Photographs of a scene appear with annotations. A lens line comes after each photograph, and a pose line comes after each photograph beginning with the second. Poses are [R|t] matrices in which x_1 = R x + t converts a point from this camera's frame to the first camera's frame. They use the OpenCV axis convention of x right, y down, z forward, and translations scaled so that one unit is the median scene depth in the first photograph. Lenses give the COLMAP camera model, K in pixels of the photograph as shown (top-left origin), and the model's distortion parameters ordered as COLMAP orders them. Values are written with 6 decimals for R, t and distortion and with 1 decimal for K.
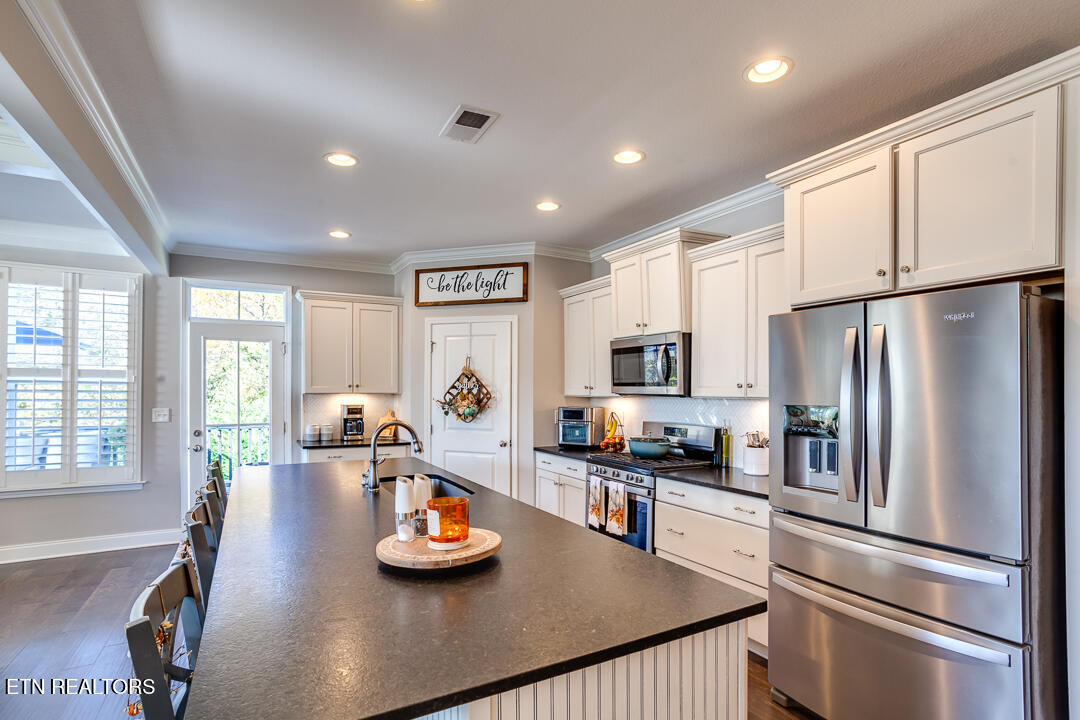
lens RADIAL K [[525.4, 0, 539.9], [0, 525.4, 385.3], [0, 0, 1]] dist [-0.000241, -0.000027]
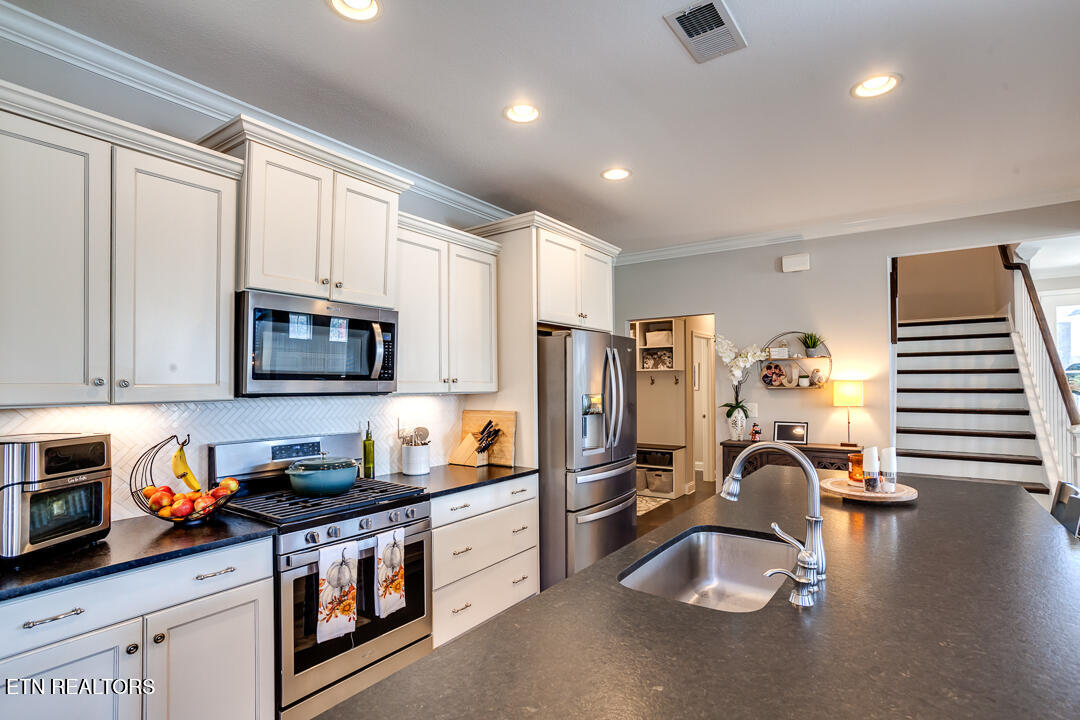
lens RADIAL K [[549.1, 0, 540.0], [0, 549.1, 360.0], [0, 0, 1]] dist [0.001778, 0.000282]
pose [[-0.420582, 0.033104, 0.906650, -0.545496], [-0.006952, 0.999187, -0.039707, 0.002475], [-0.907228, -0.023003, -0.420010, 1.128103]]
